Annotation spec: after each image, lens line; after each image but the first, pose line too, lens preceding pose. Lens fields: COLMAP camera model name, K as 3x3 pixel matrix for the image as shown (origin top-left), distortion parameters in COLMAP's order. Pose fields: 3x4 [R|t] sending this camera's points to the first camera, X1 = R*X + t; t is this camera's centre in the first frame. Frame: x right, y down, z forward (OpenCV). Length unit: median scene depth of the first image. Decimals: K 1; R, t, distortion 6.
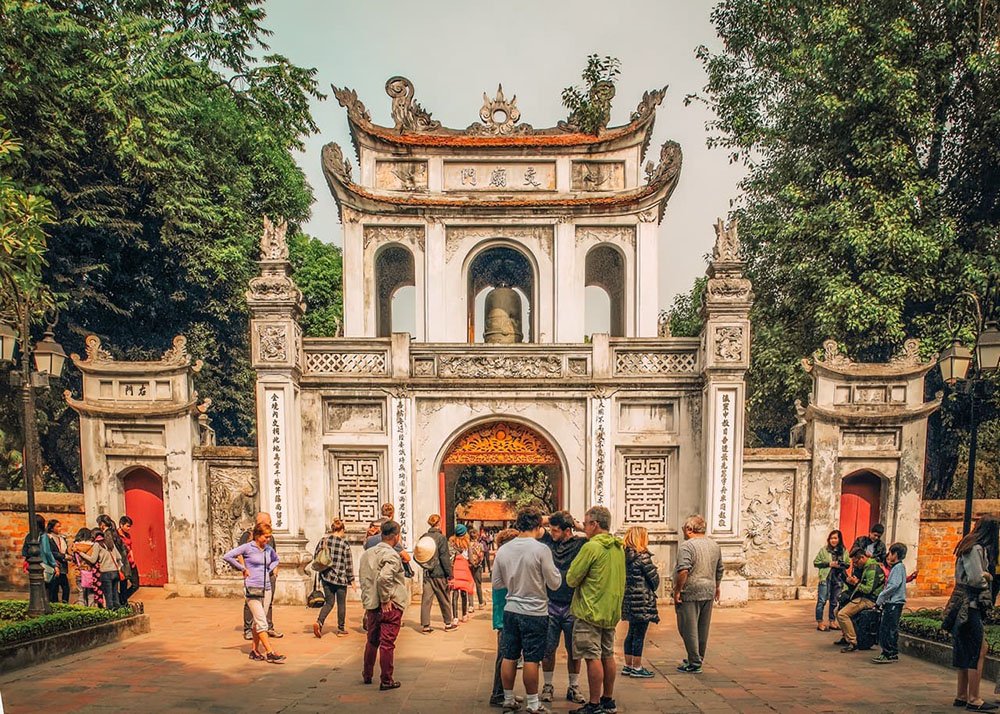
lens RADIAL K [[1120.3, 0, 500.0], [0, 1120.3, 357.0], [0, 0, 1]] dist [-0.243110, 0.285346]
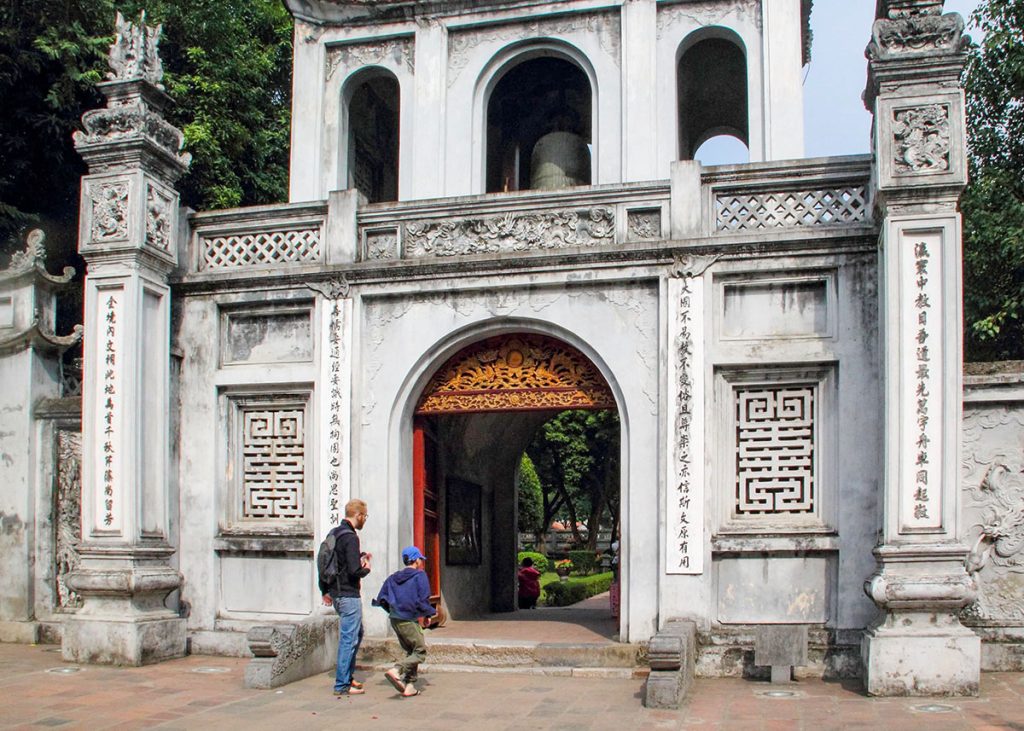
lens RADIAL K [[1147.2, 0, 512.0], [0, 1147.2, 365.5], [0, 0, 1]] dist [-0.243110, 0.285346]
pose [[0.977476, -0.035348, -0.208064, 0.119640], [0.036623, 0.999327, 0.002282, 0.073522], [0.207843, -0.009850, 0.978113, 0.456097]]
